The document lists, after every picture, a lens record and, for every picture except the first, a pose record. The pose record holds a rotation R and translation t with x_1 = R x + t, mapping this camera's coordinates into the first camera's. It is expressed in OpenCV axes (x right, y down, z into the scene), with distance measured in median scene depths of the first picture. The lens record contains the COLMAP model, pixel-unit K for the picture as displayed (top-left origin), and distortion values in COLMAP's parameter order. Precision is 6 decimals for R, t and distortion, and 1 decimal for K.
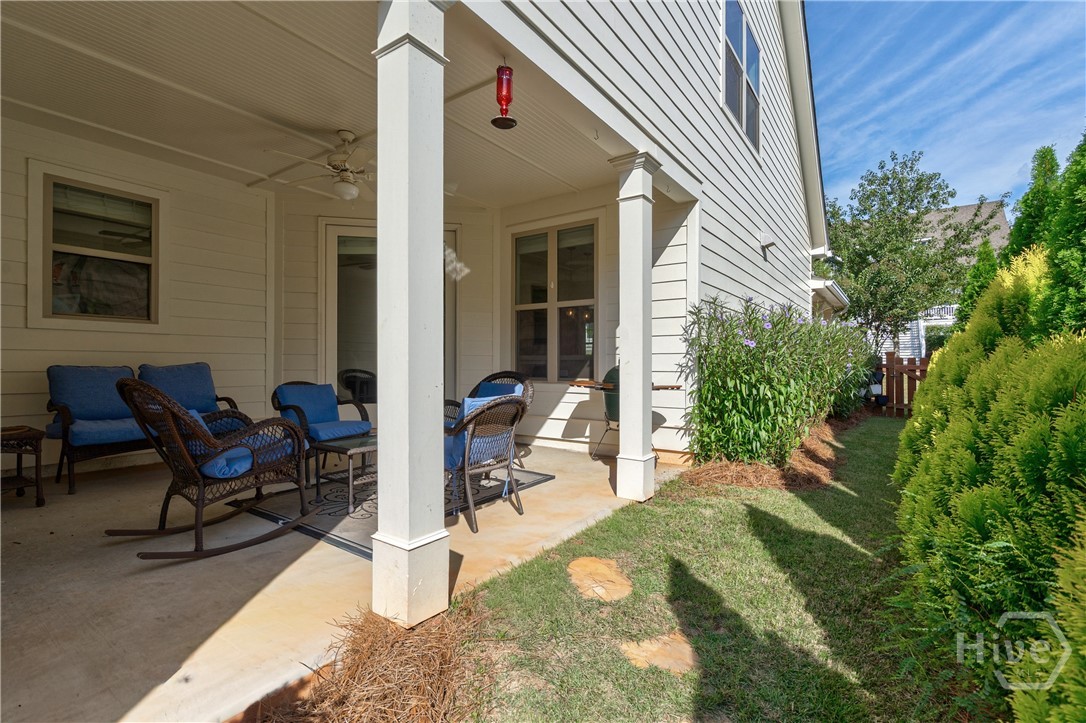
lens RADIAL K [[496.1, 0, 541.6], [0, 496.1, 362.2], [0, 0, 1]] dist [0.000727, -0.000329]
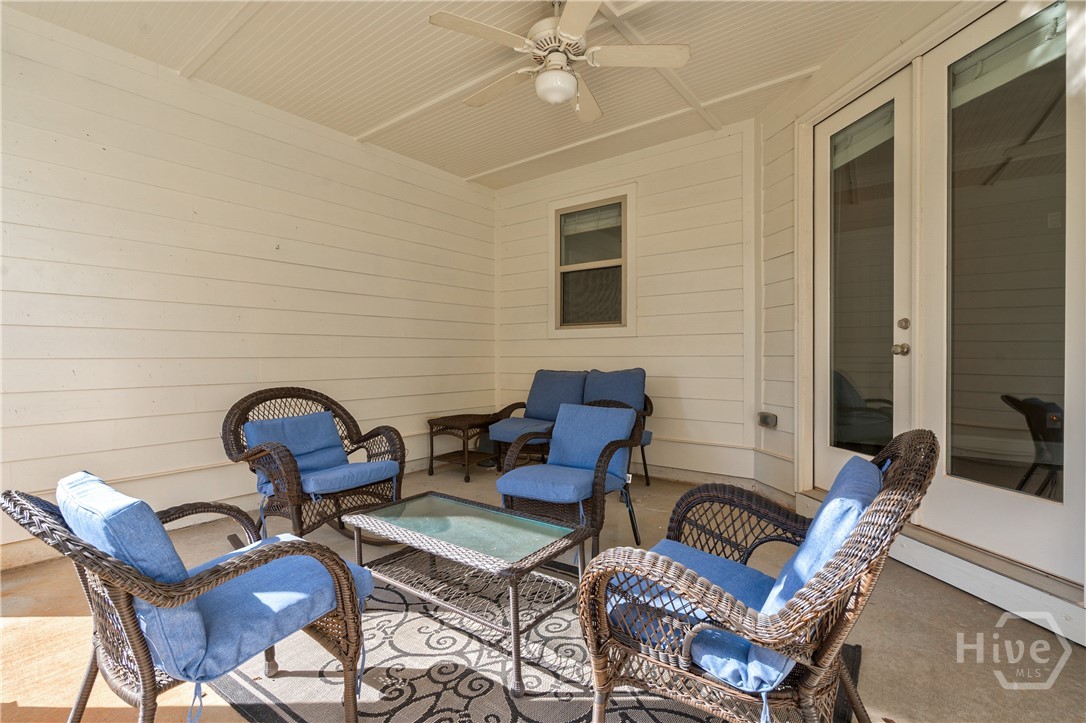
lens RADIAL K [[496.1, 0, 546.8], [0, 496.1, 359.5], [0, 0, 1]] dist [0.000727, -0.000329]
pose [[-0.023322, 0.001760, -0.999726, 0.177482], [0.005598, 0.999983, 0.001630, -0.017499], [0.999712, -0.005558, -0.023332, 0.882733]]
